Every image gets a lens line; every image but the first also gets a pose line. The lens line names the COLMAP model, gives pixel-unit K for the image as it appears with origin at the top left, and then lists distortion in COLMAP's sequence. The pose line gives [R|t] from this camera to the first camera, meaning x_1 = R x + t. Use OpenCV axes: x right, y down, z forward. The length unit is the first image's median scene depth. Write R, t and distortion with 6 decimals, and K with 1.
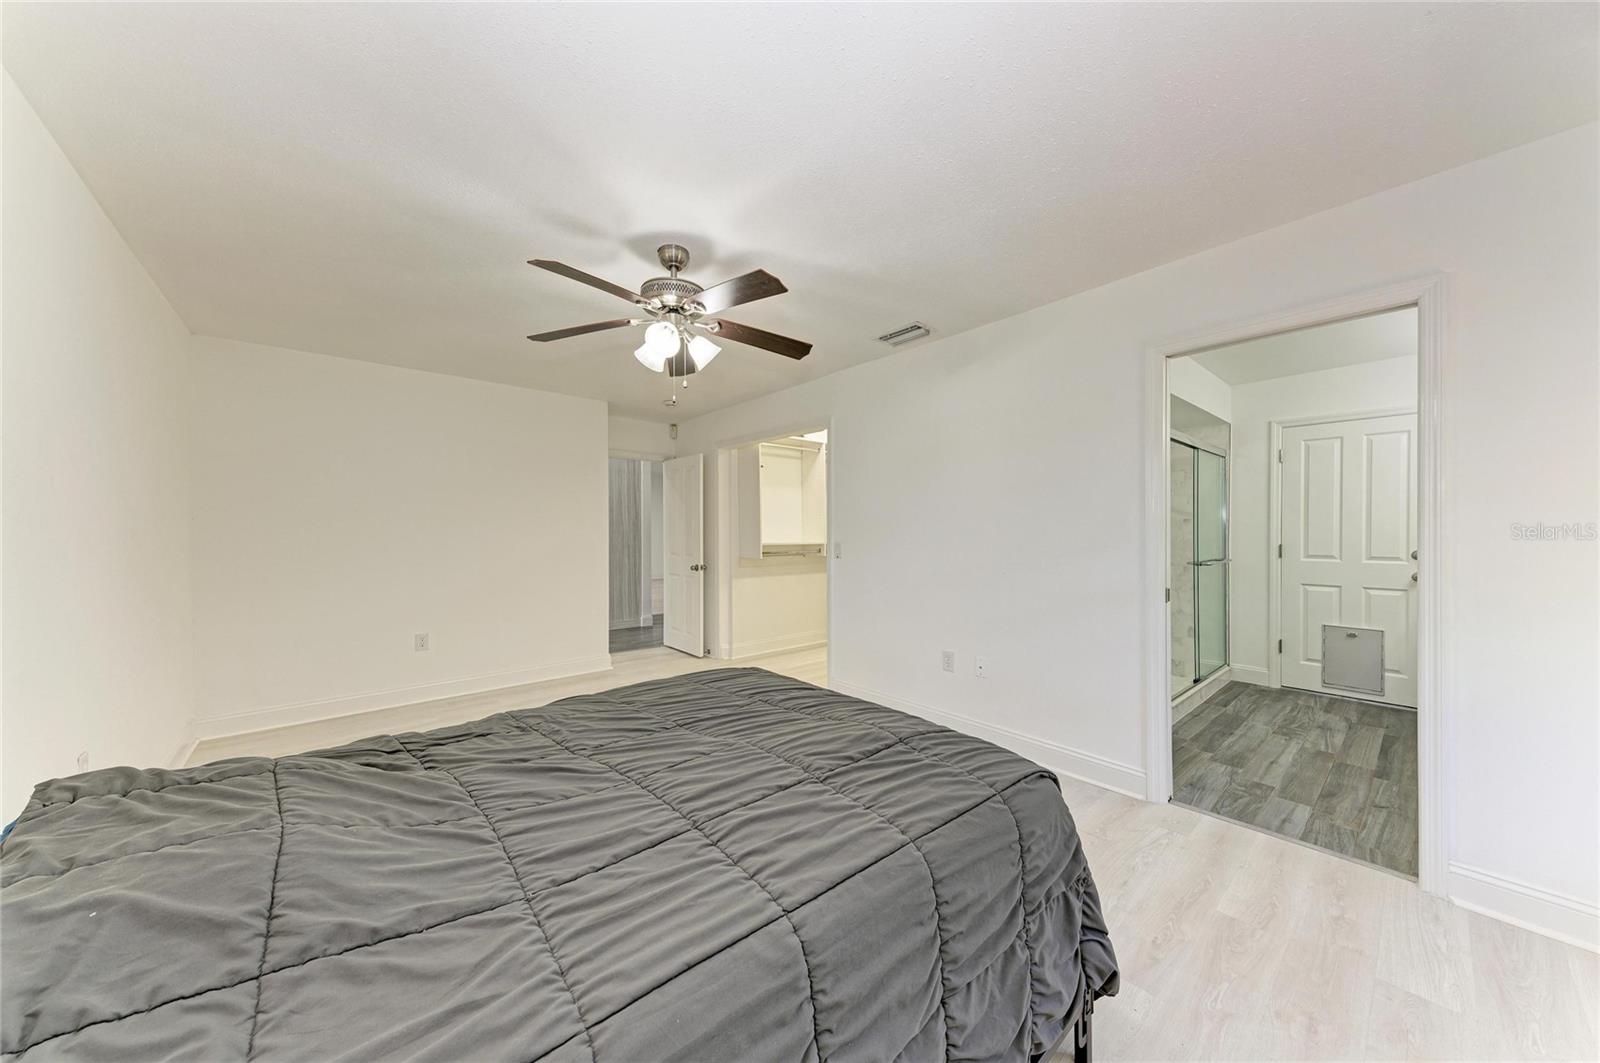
lens RADIAL K [[539.9, 0, 799.4], [0, 539.9, 531.0], [0, 0, 1]] dist [0.021927, -0.005347]
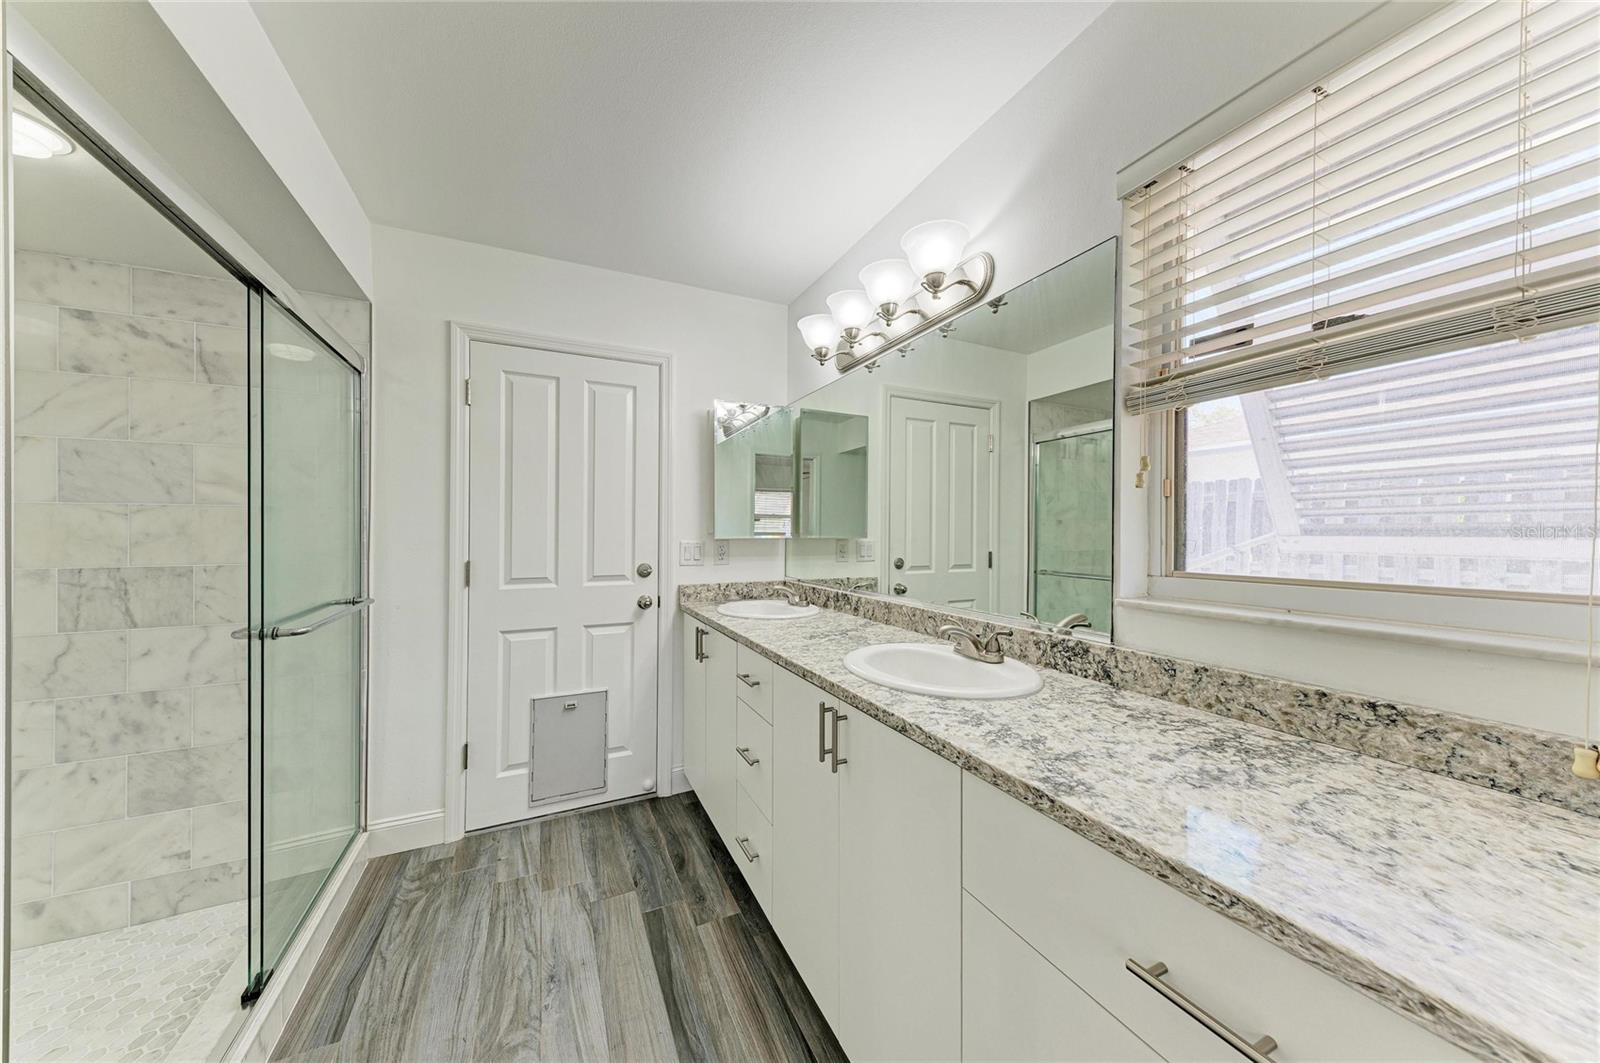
lens RADIAL K [[542.4, 0, 808.3], [0, 542.4, 530.8], [0, 0, 1]] dist [0.022293, -0.004968]
pose [[0.259177, 0.005628, 0.965813, 0.481371], [0.000422, 0.999982, -0.005941, -0.001080], [-0.965830, 0.001948, 0.259170, 0.577057]]
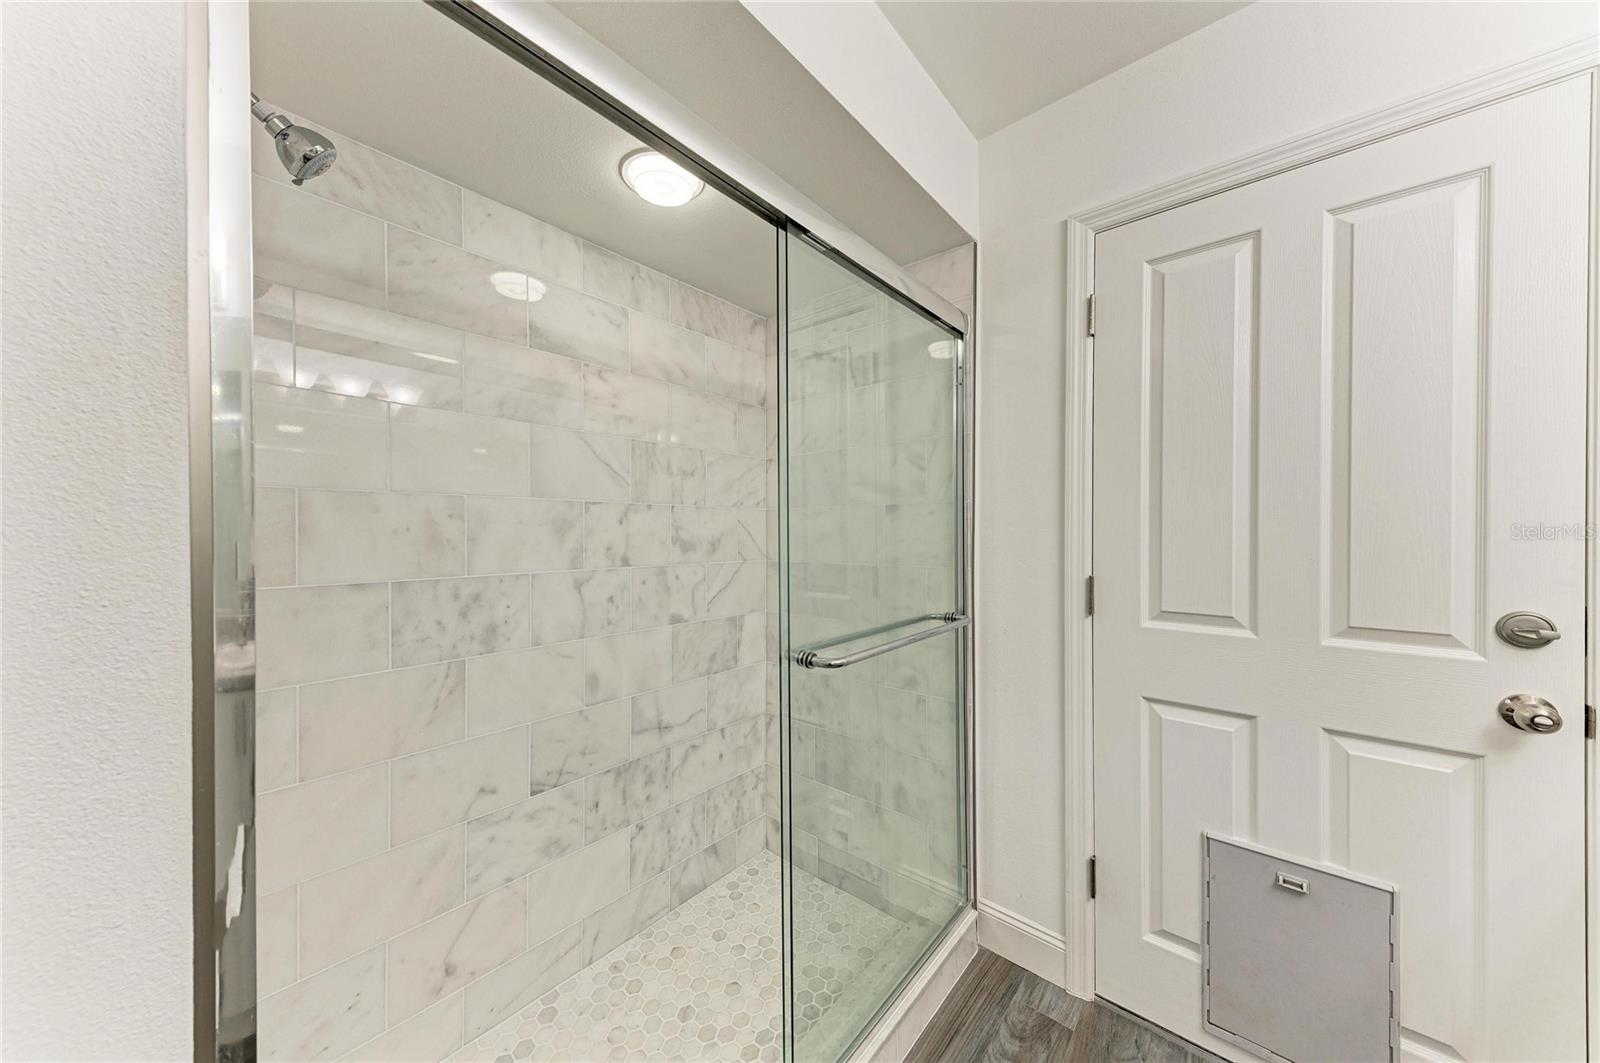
lens RADIAL K [[539.9, 0, 799.4], [0, 539.9, 531.0], [0, 0, 1]] dist [0.021927, -0.005347]
pose [[0.990074, 0.000161, 0.140550, 0.684029], [0.000290, 0.999995, -0.003184, -0.002671], [-0.140550, 0.003193, 0.990068, 0.724362]]
